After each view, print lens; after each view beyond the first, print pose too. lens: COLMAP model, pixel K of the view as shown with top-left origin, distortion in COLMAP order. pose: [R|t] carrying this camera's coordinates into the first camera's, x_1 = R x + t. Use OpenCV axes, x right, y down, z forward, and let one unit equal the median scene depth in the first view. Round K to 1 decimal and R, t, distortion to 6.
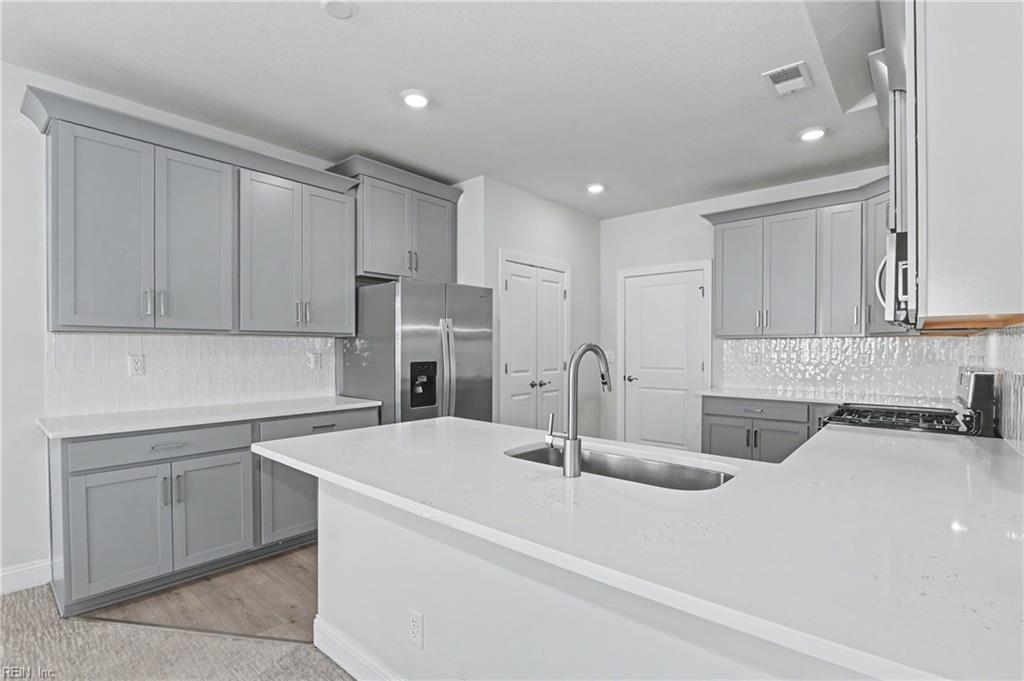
lens RADIAL K [[481.9, 0, 508.3], [0, 481.9, 347.6], [0, 0, 1]] dist [-0.011413, 0.000372]
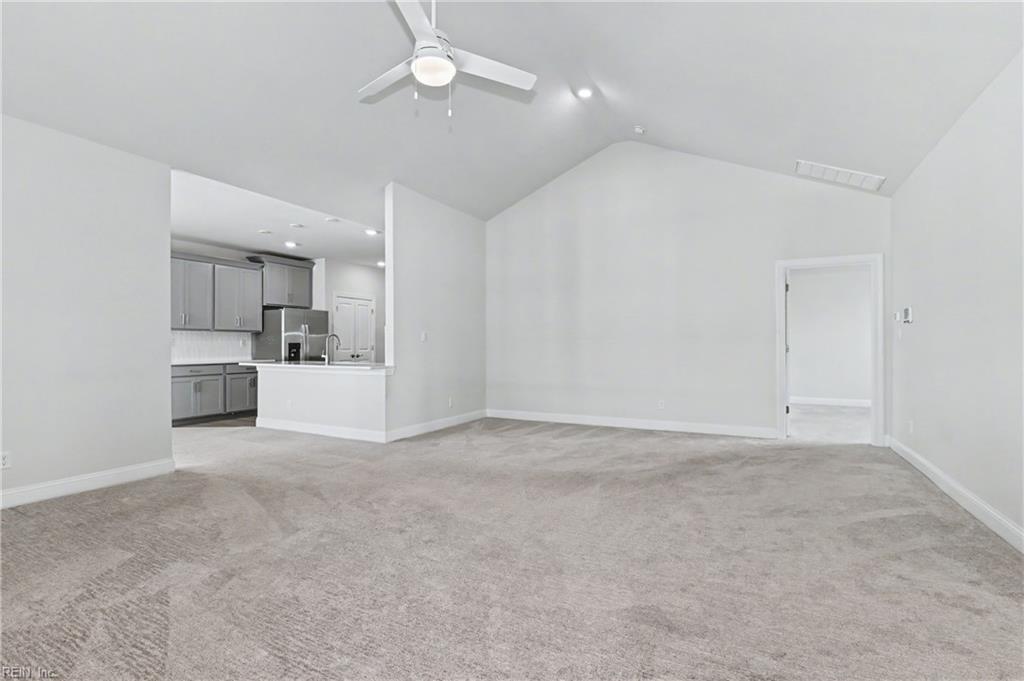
lens RADIAL K [[481.9, 0, 519.2], [0, 481.9, 342.9], [0, 0, 1]] dist [-0.011413, 0.000372]
pose [[0.967485, 0.003048, 0.252908, 0.287000], [-0.003018, 0.999995, -0.000506, 0.025407], [-0.252909, -0.000273, 0.967490, -1.521501]]
